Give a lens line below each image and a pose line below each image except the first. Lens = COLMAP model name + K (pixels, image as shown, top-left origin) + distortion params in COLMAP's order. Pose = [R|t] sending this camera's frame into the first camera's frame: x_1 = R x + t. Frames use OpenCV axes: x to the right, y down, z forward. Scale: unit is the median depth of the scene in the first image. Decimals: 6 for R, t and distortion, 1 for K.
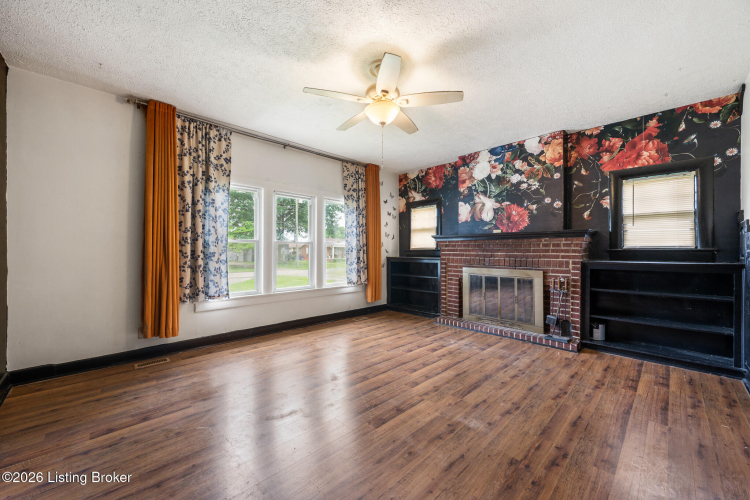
lens RADIAL K [[292.9, 0, 374.2], [0, 292.9, 250.8], [0, 0, 1]] dist [0.000734, -0.000171]
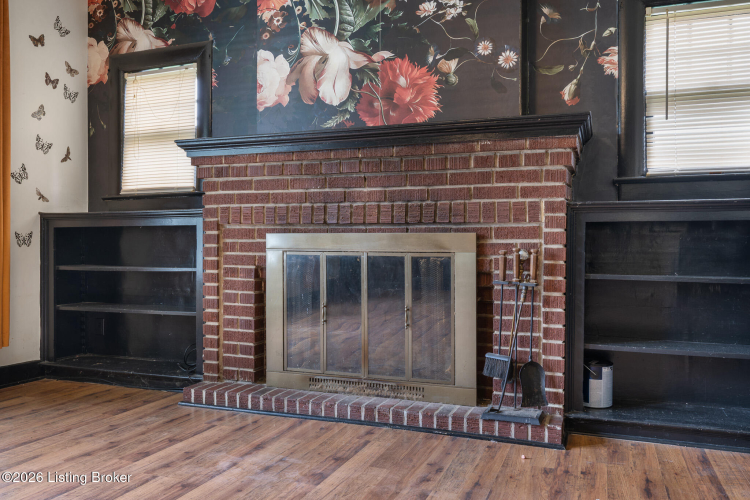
lens RADIAL K [[609.5, 0, 372.3], [0, 609.5, 250.6], [0, 0, 1]] dist [-0.000222, -0.001793]
pose [[0.909449, 0.002305, 0.415808, 0.134988], [-0.003153, 0.999994, 0.001353, 0.084456], [-0.415803, -0.002541, 0.909451, 0.342103]]
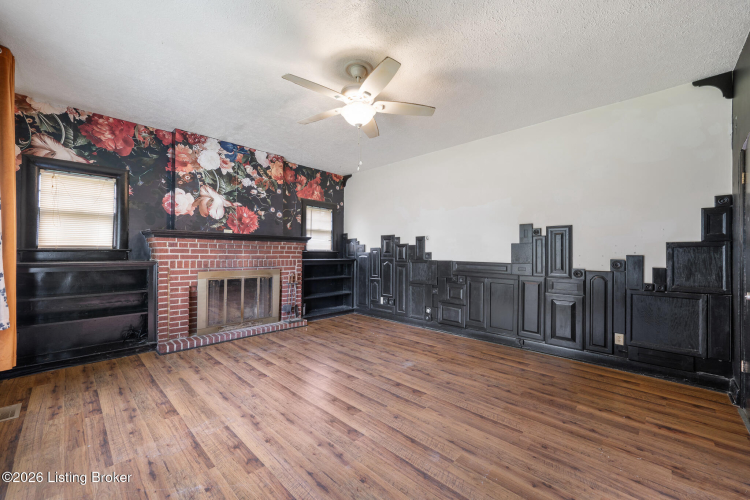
lens RADIAL K [[292.9, 0, 379.3], [0, 292.9, 251.5], [0, 0, 1]] dist [0.000734, -0.000171]
pose [[-0.038117, 0.004667, 0.999262, -0.596472], [-0.007162, 0.999962, -0.004944, -0.000329], [-0.999248, -0.007345, -0.038082, 0.598441]]
